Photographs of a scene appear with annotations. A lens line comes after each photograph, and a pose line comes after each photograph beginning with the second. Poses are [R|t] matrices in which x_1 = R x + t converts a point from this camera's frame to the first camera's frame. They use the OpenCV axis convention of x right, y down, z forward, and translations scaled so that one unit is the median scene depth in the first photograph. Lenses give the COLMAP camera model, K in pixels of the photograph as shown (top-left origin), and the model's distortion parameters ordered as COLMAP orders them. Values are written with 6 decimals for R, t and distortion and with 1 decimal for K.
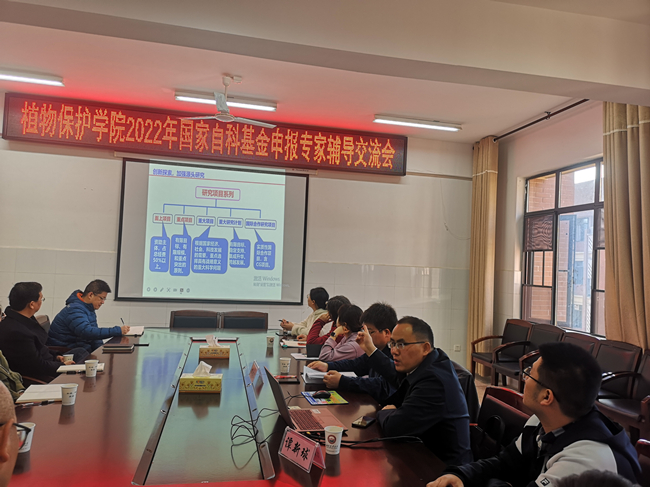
lens RADIAL K [[498.3, 0, 325.0], [0, 498.3, 243.5], [0, 0, 1]] dist [0.074954, -0.073157]
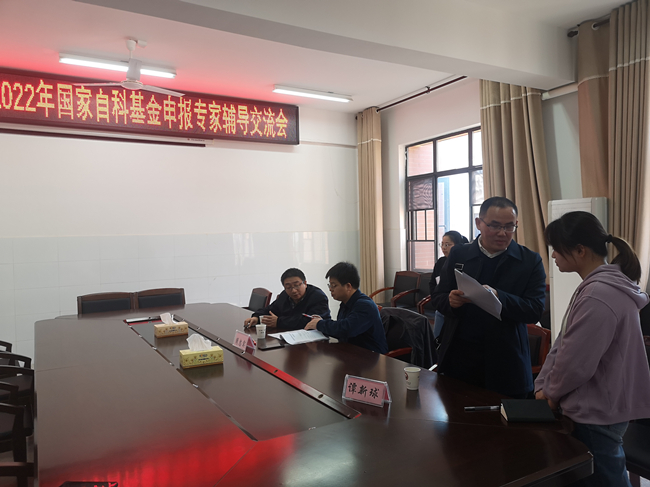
lens RADIAL K [[498.3, 0, 325.0], [0, 498.3, 243.5], [0, 0, 1]] dist [0.074954, -0.073157]
pose [[0.948866, -0.074859, 0.306675, -0.130785], [0.054370, 0.995713, 0.074828, -0.006191], [-0.310962, -0.054328, 0.948868, -0.014555]]
